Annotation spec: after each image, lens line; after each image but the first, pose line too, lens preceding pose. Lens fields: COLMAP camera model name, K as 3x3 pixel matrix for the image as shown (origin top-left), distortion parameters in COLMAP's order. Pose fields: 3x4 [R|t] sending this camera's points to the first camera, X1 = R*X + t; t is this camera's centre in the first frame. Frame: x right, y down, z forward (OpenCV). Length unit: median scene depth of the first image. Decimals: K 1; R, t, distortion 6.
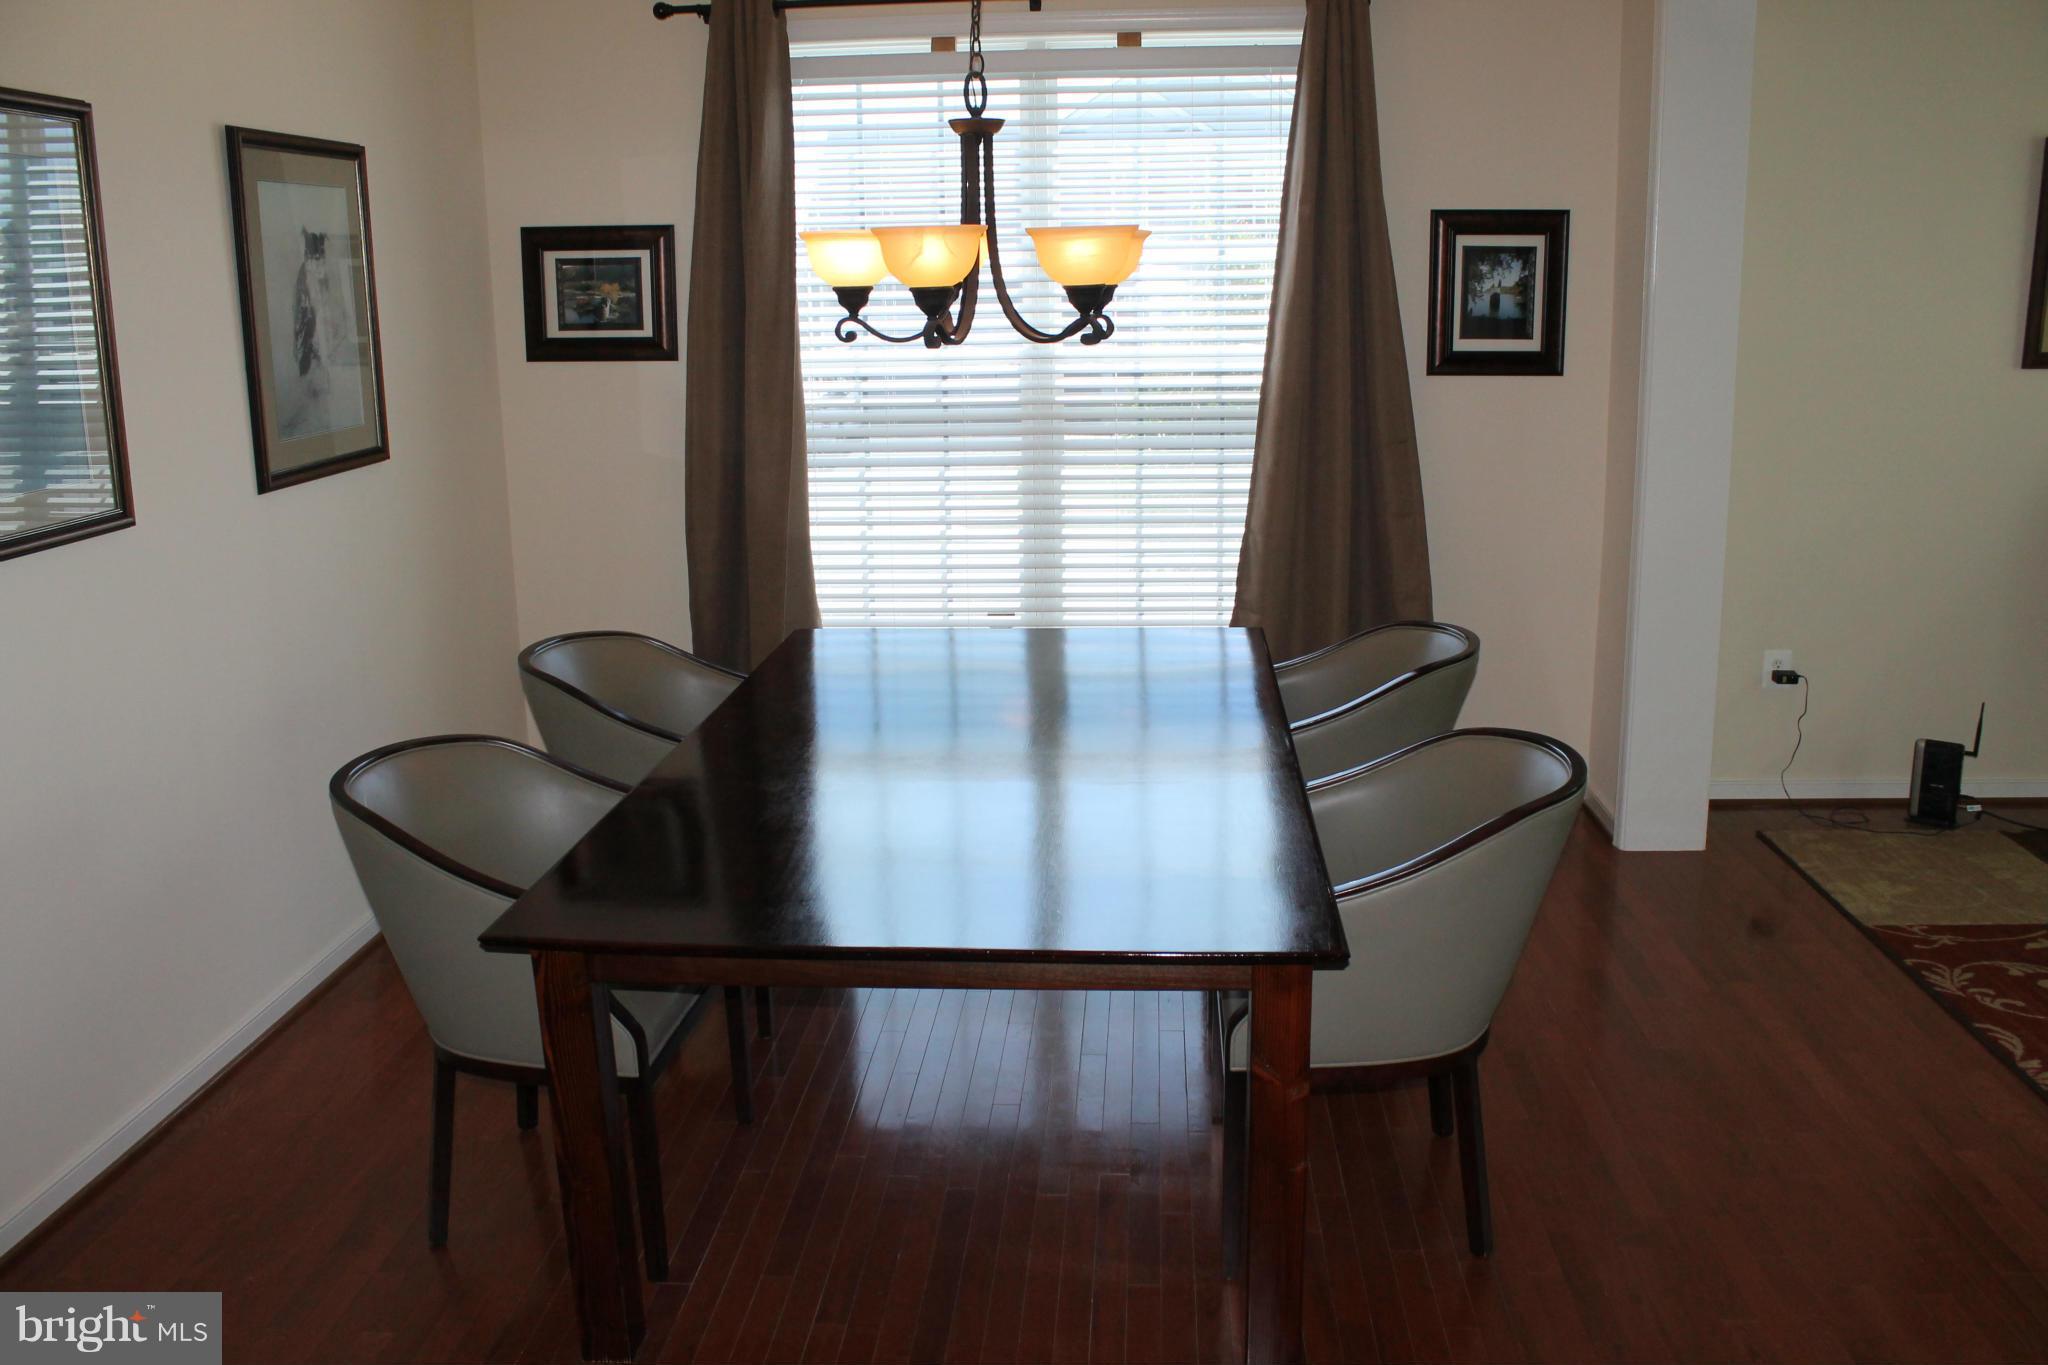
lens RADIAL K [[1728.8, 0, 1024.0], [0, 1728.8, 682.5], [0, 0, 1]] dist [-0.174263, 0.151339]
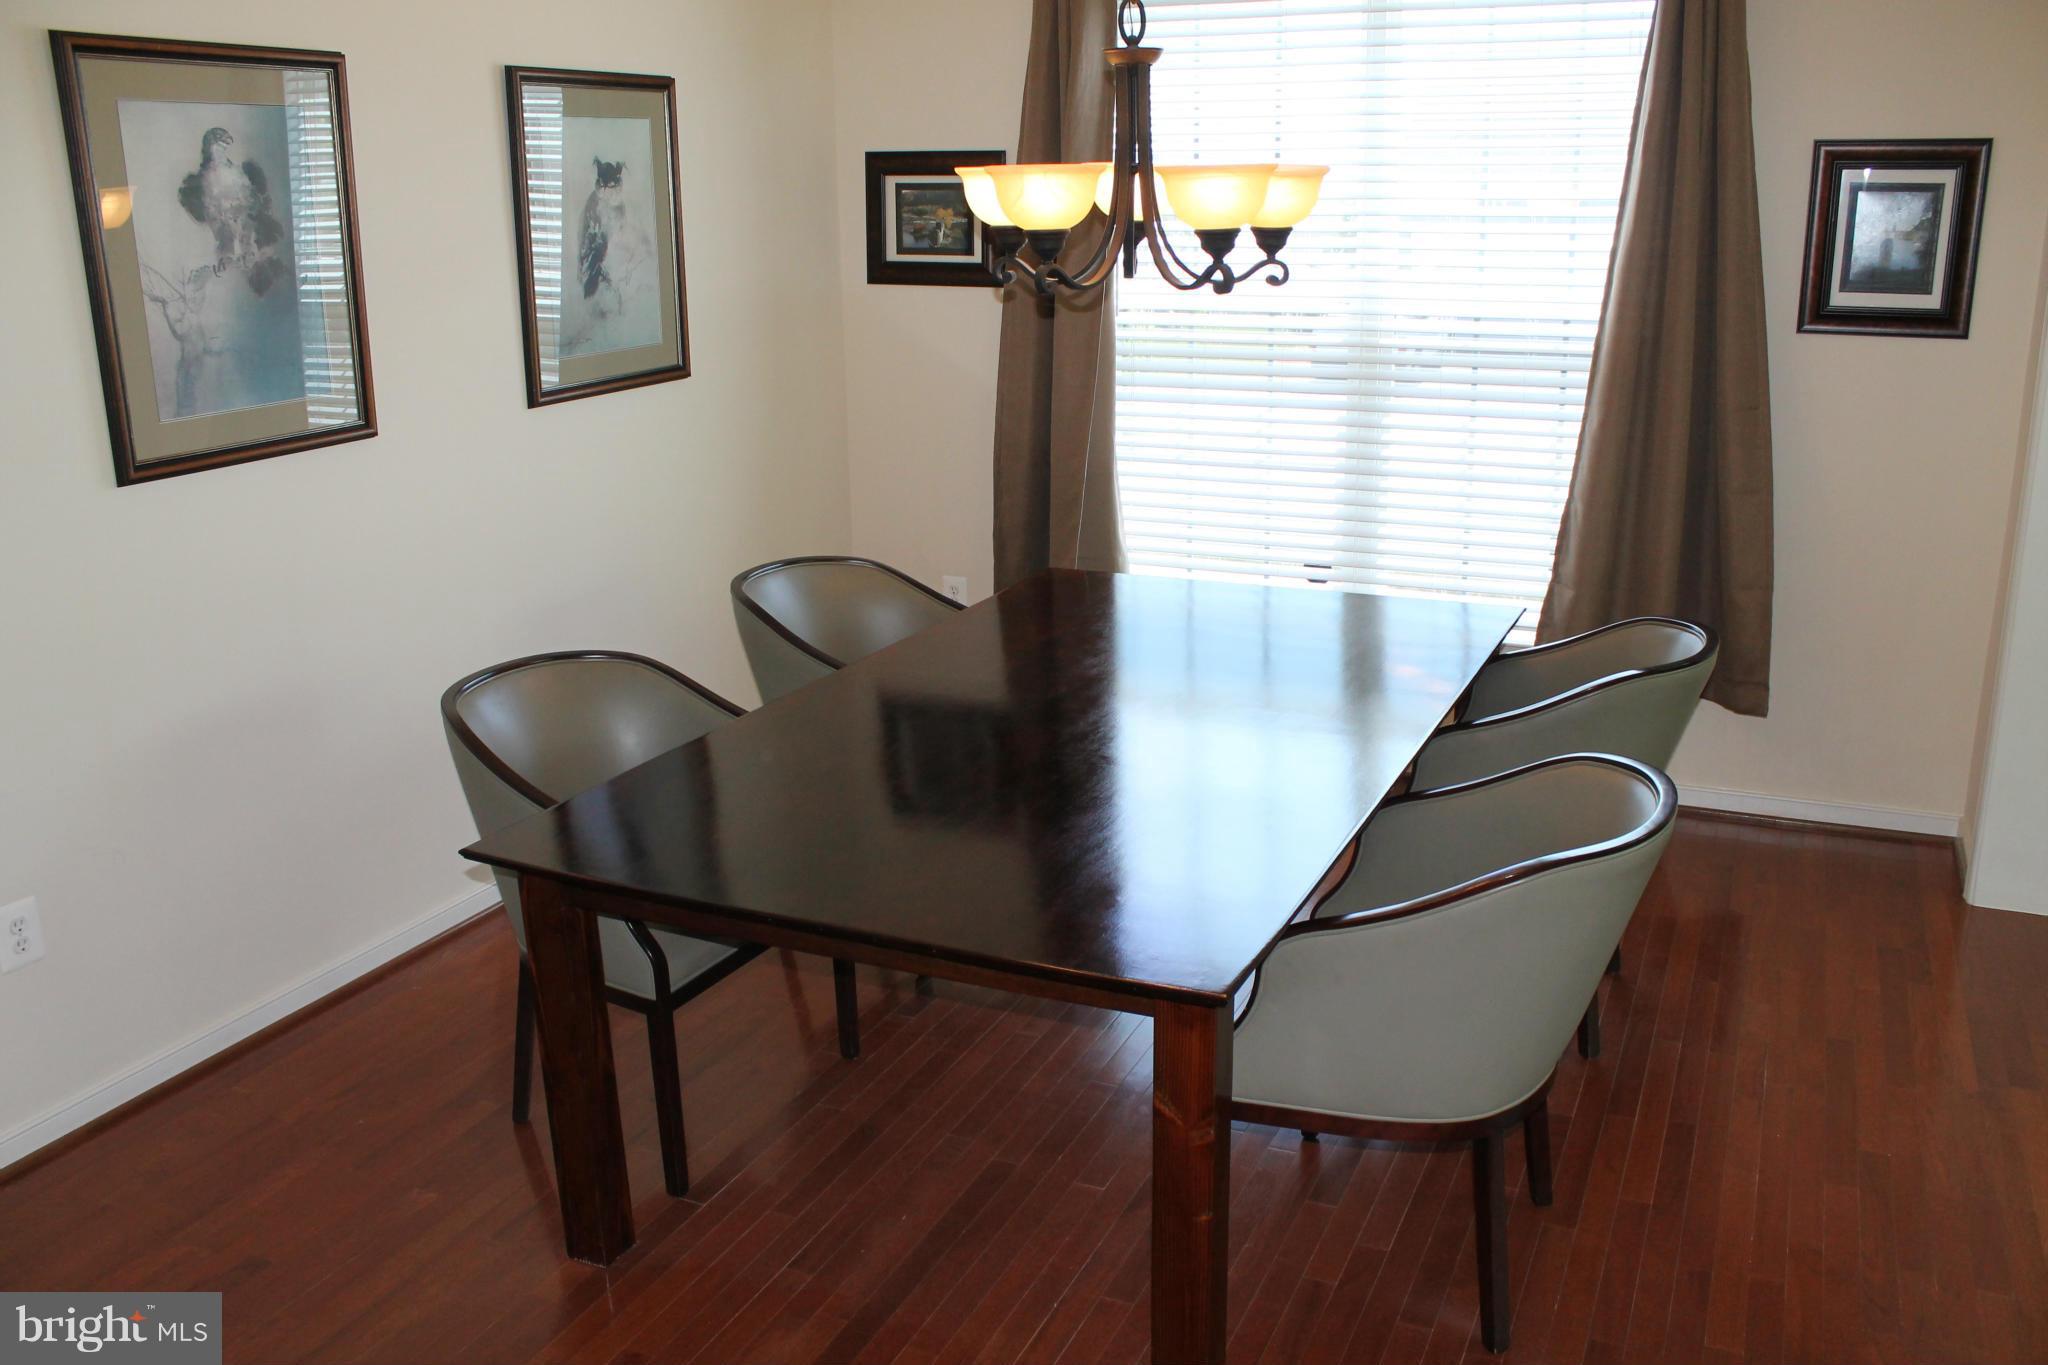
lens RADIAL K [[1728.8, 0, 1024.0], [0, 1728.8, 682.5], [0, 0, 1]] dist [-0.174263, 0.151339]
pose [[0.936265, 0.098213, -0.337286, 0.175958], [-0.081319, 0.994638, 0.063895, -0.025375], [0.341753, -0.032395, 0.939231, 0.060257]]
